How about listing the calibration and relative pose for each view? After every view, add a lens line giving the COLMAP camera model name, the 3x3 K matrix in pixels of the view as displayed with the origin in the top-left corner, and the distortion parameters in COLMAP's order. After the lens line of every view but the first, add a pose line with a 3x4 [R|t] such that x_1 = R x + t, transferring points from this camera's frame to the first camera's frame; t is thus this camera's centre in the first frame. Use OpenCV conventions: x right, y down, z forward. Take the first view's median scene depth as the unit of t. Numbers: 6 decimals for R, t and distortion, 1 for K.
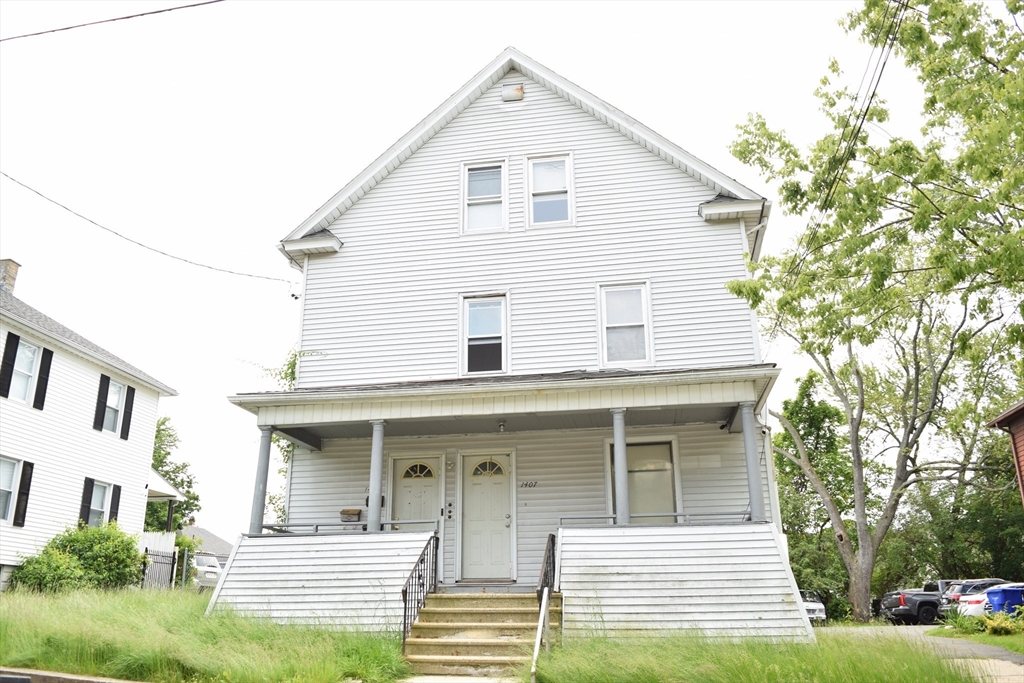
lens RADIAL K [[805.9, 0, 510.3], [0, 805.9, 346.4], [0, 0, 1]] dist [-0.094213, 0.021773]
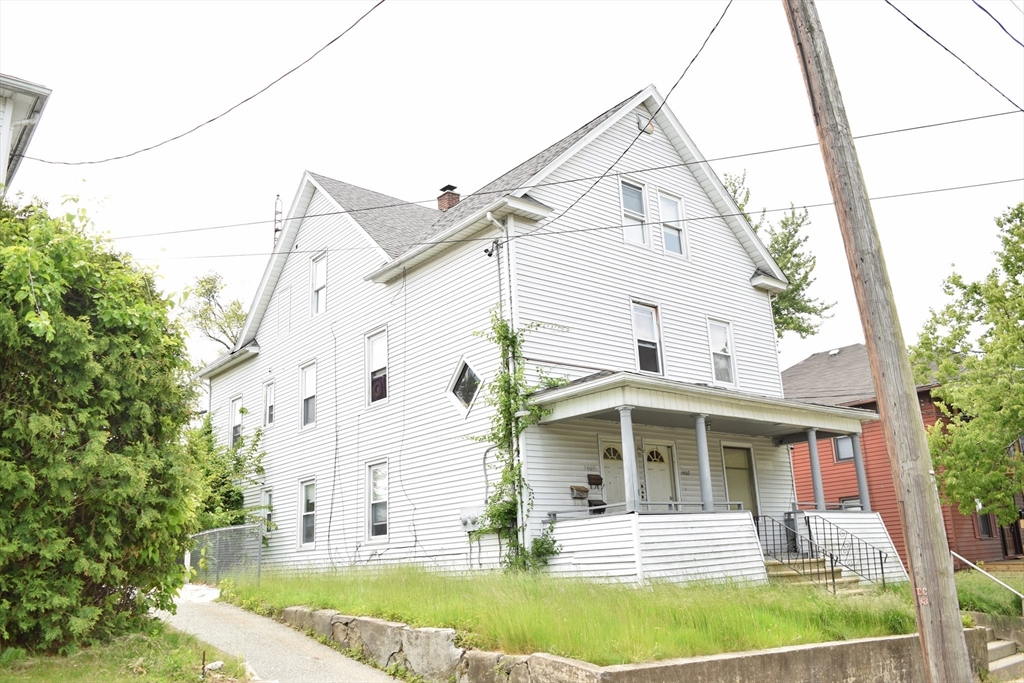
lens RADIAL K [[848.8, 0, 512.7], [0, 848.8, 338.2], [0, 0, 1]] dist [-0.088271, -0.009423]
pose [[0.646580, 0.178673, 0.741627, -1.077672], [-0.208703, 0.976525, -0.053309, 0.091046], [-0.733742, -0.120311, 0.668691, 0.345501]]
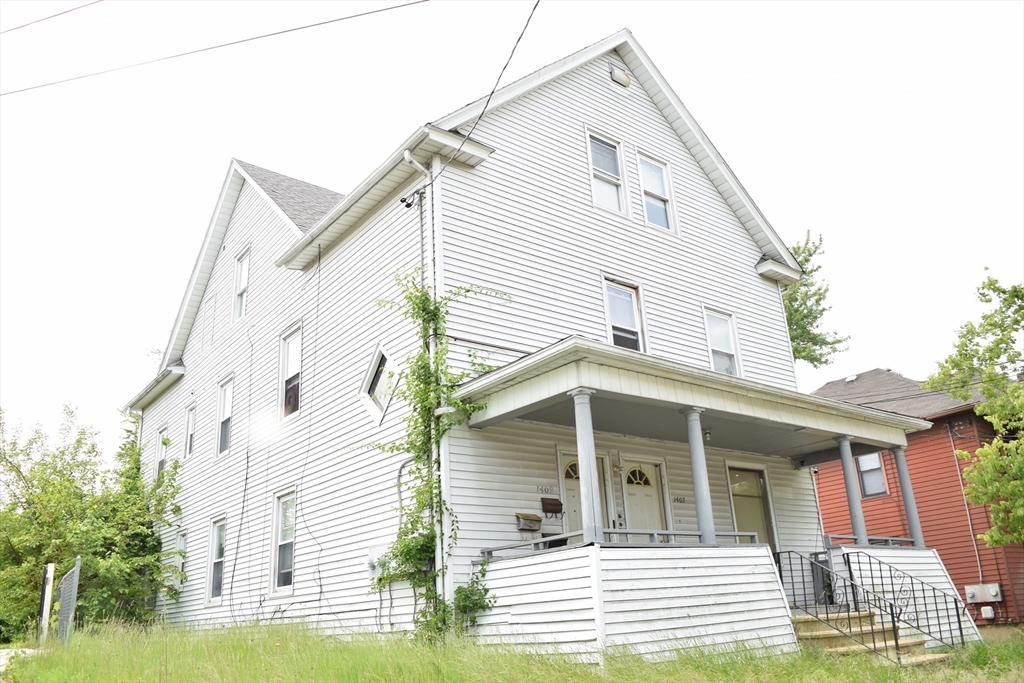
lens RADIAL K [[805.9, 0, 512.8], [0, 805.9, 339.9], [0, 0, 1]] dist [-0.094213, 0.021773]
pose [[0.663795, 0.227661, 0.712423, -0.762765], [-0.196934, 0.972135, -0.127162, 0.141037], [-0.721522, -0.055891, 0.690132, 0.490915]]
